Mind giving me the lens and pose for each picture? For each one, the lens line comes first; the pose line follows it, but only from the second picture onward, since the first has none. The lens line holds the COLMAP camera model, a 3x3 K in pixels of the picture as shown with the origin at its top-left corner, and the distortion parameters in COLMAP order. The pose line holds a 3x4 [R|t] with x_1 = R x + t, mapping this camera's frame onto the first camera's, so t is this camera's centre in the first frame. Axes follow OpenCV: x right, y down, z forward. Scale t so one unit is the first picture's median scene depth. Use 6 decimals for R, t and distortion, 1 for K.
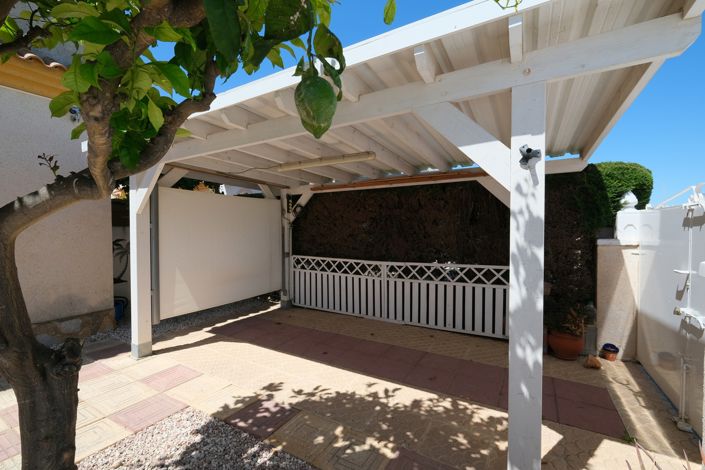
lens RADIAL K [[305.2, 0, 349.3], [0, 305.2, 236.4], [0, 0, 1]] dist [-0.003861, 0.000114]
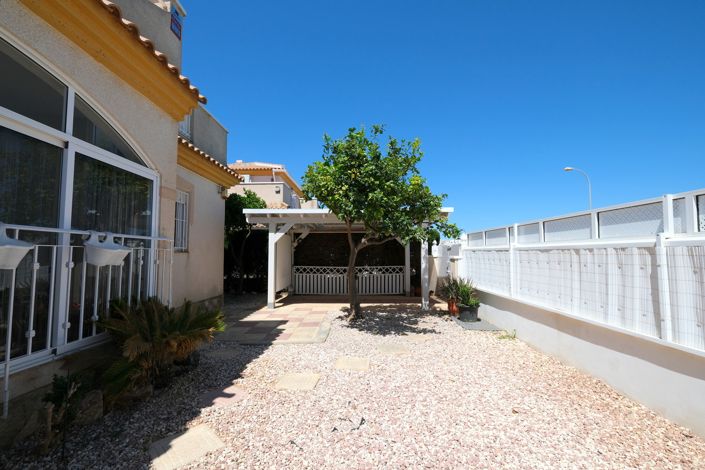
lens RADIAL K [[305.2, 0, 354.1], [0, 305.2, 236.7], [0, 0, 1]] dist [-0.003861, 0.000114]
pose [[0.864833, 0.034453, 0.500876, -0.819986], [0.010600, 0.996167, -0.086824, 0.051576], [-0.501947, 0.080397, 0.861153, -0.771223]]
